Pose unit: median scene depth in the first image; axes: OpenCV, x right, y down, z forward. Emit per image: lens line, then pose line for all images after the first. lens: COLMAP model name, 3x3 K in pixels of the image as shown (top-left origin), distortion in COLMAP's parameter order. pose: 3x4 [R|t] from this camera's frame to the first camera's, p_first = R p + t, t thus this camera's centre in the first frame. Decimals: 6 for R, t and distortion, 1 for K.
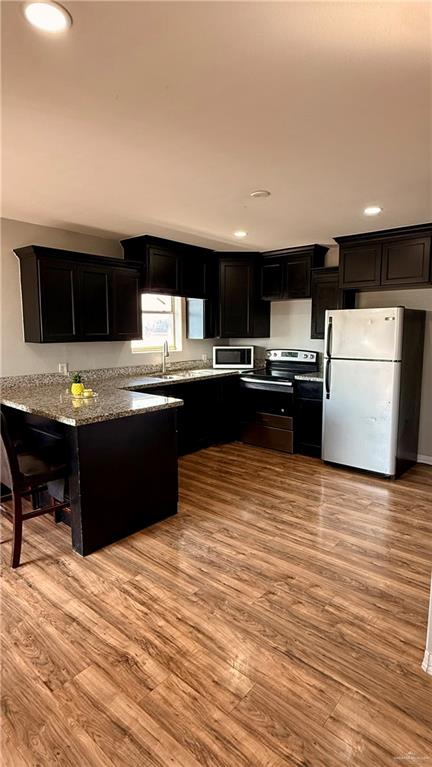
lens RADIAL K [[401.3, 0, 216.9], [0, 401.3, 383.4], [0, 0, 1]] dist [0.019651, 0.000569]
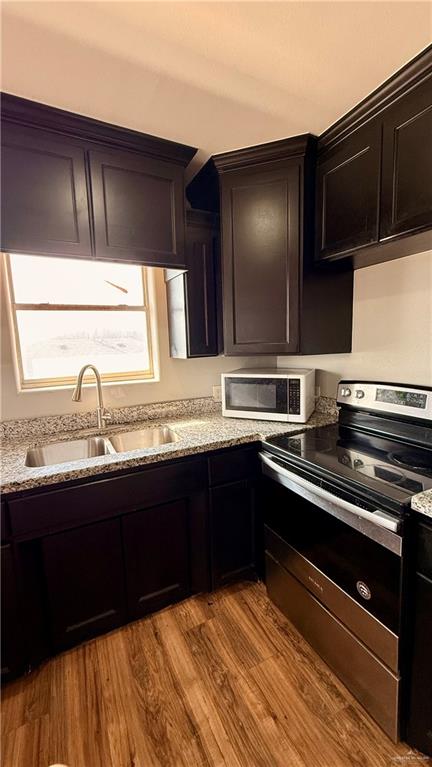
lens RADIAL K [[291.2, 0, 215.3], [0, 291.2, 383.2], [0, 0, 1]] dist [-0.021333, 0.000191]
pose [[0.929450, 0.028096, -0.367876, 0.115521], [-0.021180, 0.999515, 0.022823, -0.087020], [0.368339, -0.013421, 0.929595, 0.666163]]
